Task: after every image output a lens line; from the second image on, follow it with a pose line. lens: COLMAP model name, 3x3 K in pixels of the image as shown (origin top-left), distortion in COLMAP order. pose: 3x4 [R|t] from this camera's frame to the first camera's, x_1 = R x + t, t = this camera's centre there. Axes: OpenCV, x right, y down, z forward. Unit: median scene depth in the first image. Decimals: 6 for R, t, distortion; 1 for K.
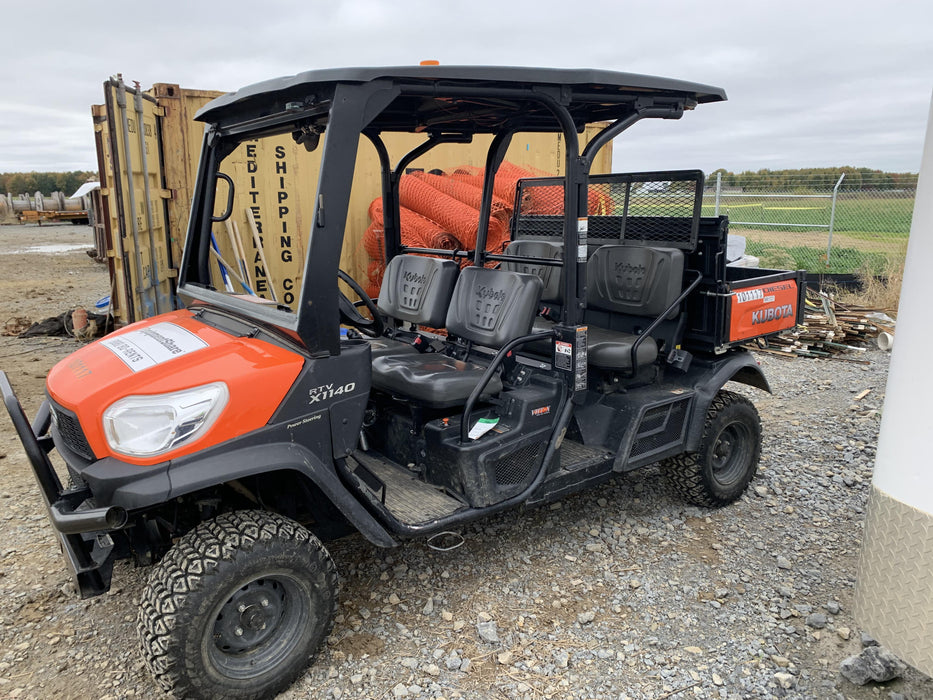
lens RADIAL K [[729.0, 0, 462.9], [0, 729.0, 321.9], [0, 0, 1]] dist [0.010824, 0.002571]
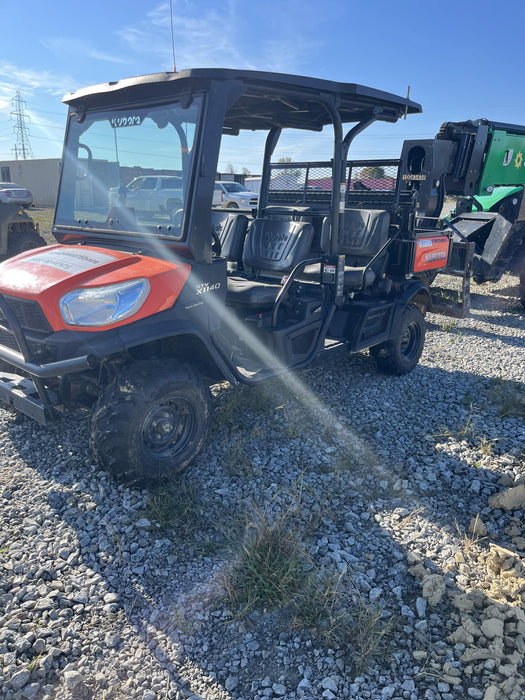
lens RADIAL K [[547.0, 0, 262.5], [0, 547.0, 350.0], [0, 0, 1]] dist [0.010824, 0.002571]
pose [[0.977812, -0.024317, 0.208069, -0.224591], [0.003093, 0.994807, 0.101729, 0.079281], [-0.209462, -0.098829, 0.972810, -0.115176]]
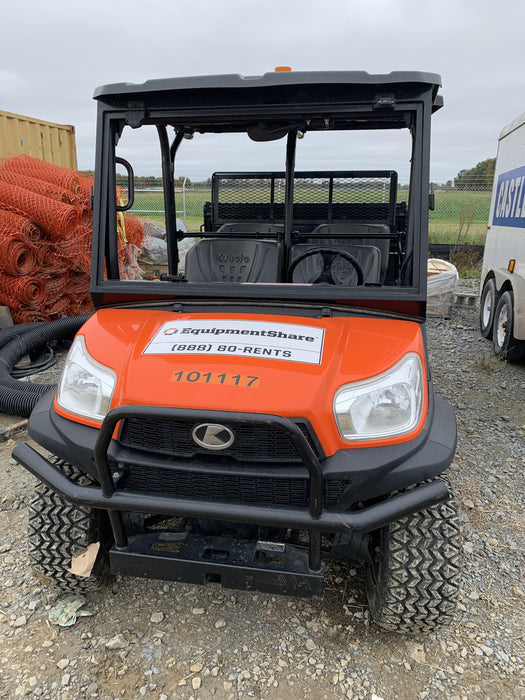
lens RADIAL K [[547.0, 0, 262.5], [0, 547.0, 350.0], [0, 0, 1]] dist [0.010824, 0.002571]
pose [[0.718751, -0.185750, 0.669996, -0.741414], [0.107997, 0.981782, 0.156334, -0.054067], [-0.686829, -0.040008, 0.725717, 0.372221]]
